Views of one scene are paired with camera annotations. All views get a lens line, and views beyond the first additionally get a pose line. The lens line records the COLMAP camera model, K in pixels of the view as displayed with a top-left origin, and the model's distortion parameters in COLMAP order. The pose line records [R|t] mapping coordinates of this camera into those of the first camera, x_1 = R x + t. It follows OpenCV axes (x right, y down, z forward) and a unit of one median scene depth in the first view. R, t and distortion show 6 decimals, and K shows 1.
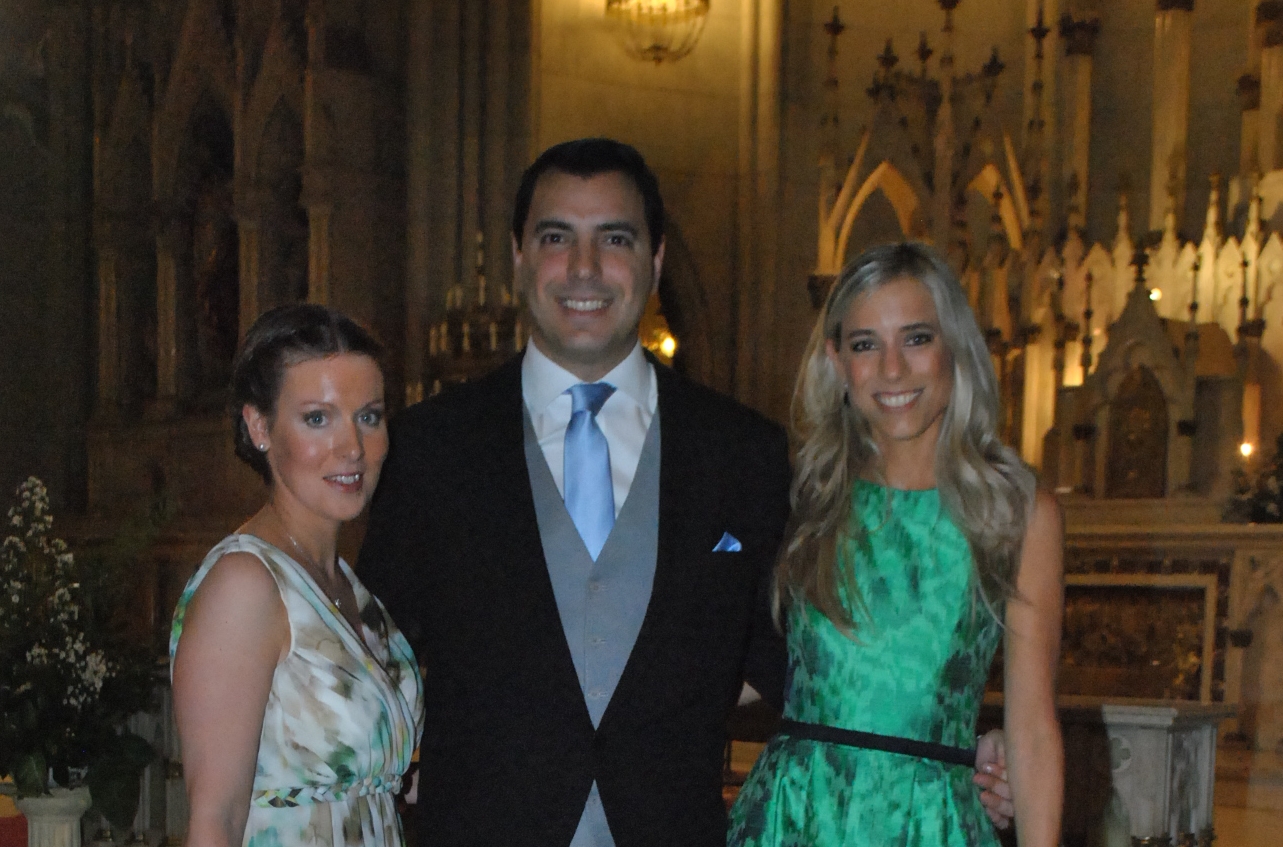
lens RADIAL K [[1547.4, 0, 641.8], [0, 1547.4, 424.8], [0, 0, 1]] dist [-0.111256, 0.000000]
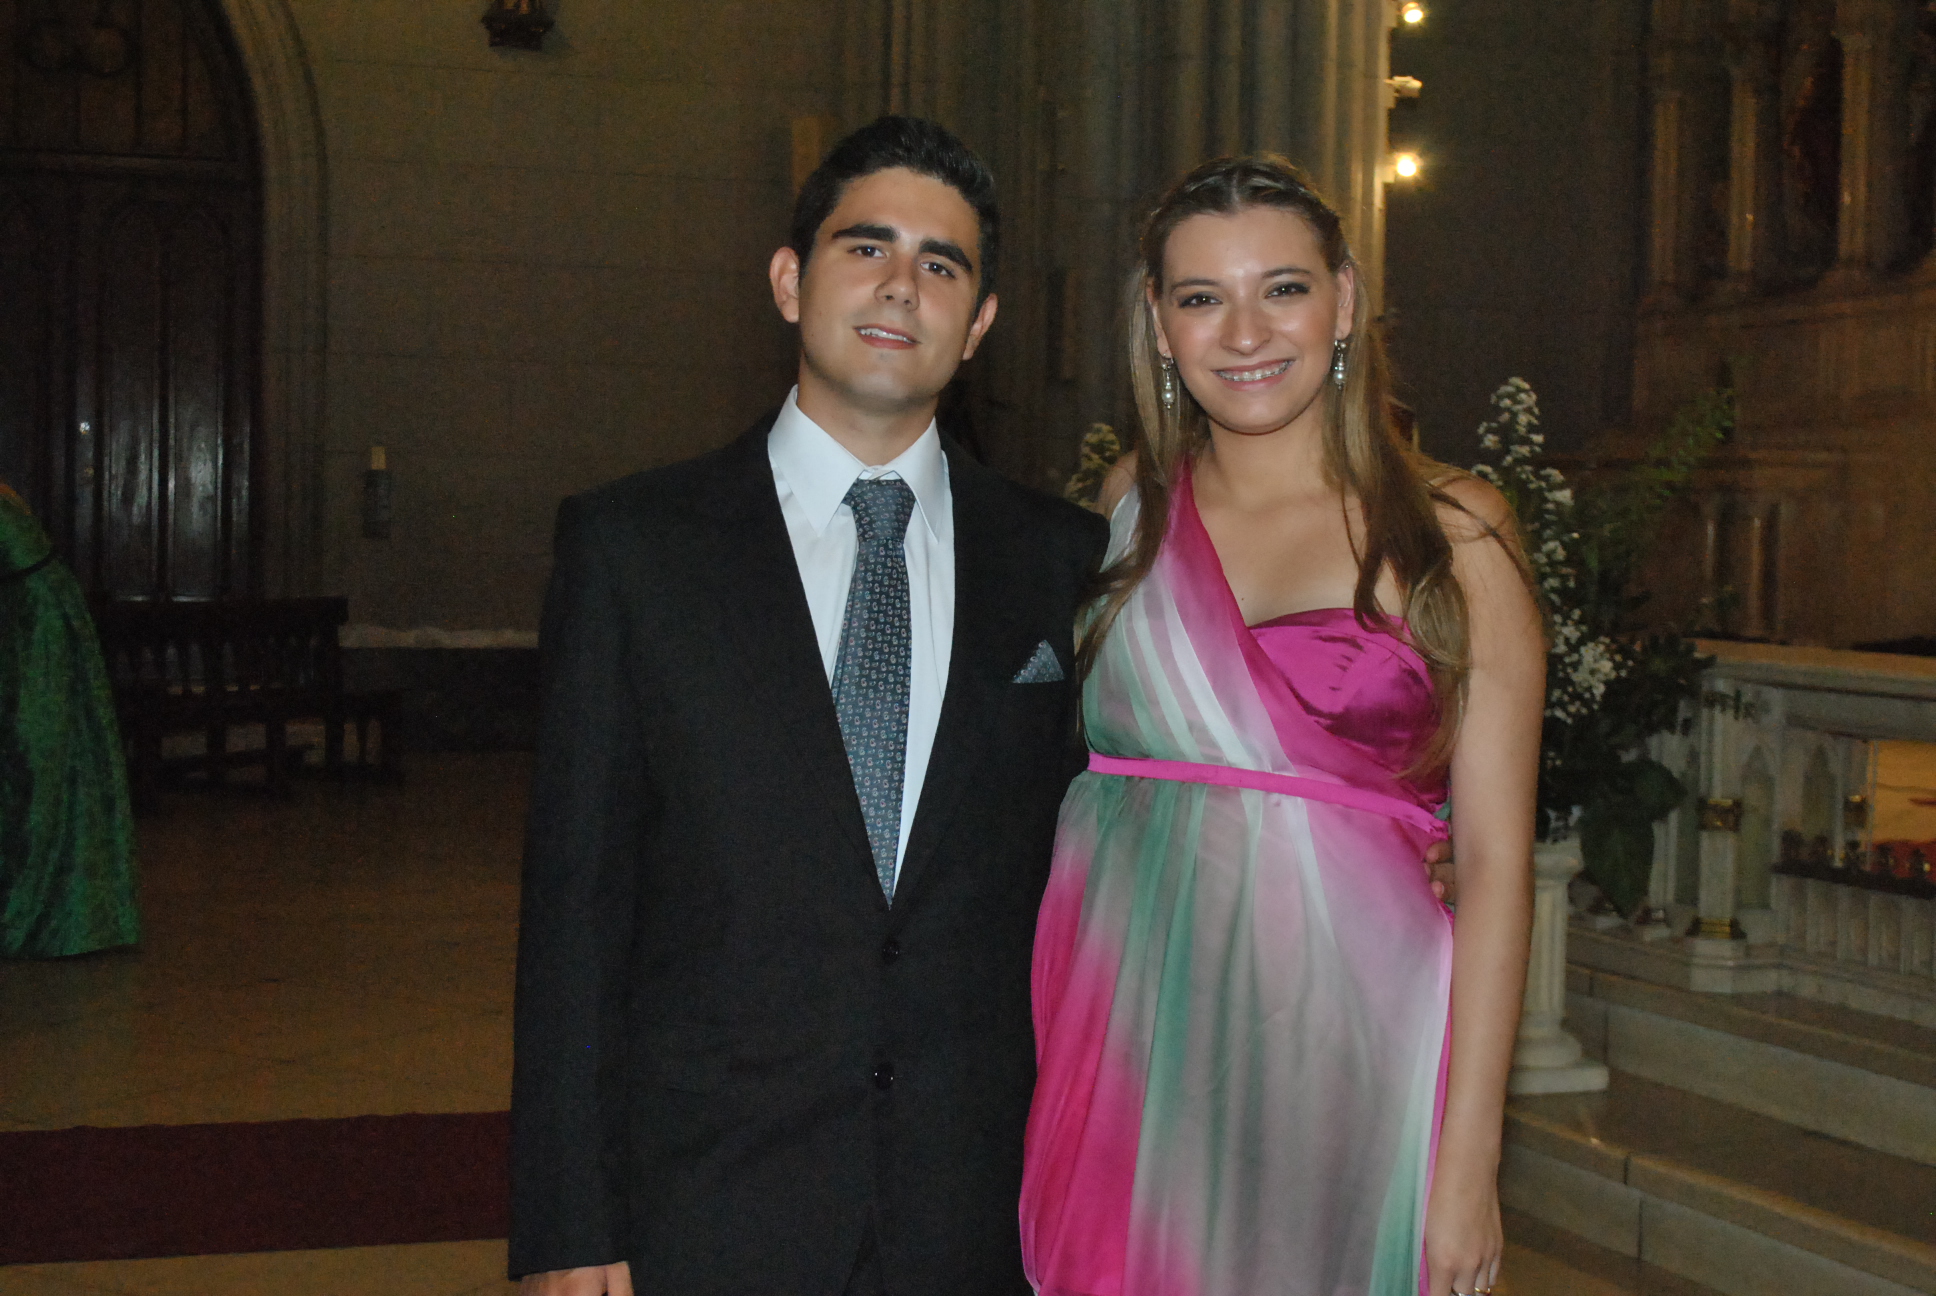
lens RADIAL K [[2660.7, 0, 968.4], [0, 2660.7, 654.2], [0, 0, 1]] dist [0.095587, 0.000000]
pose [[0.845448, 0.051212, -0.531596, 0.039966], [0.022777, 0.991028, 0.131696, -0.006645], [0.533571, -0.123450, 0.836697, -0.159210]]
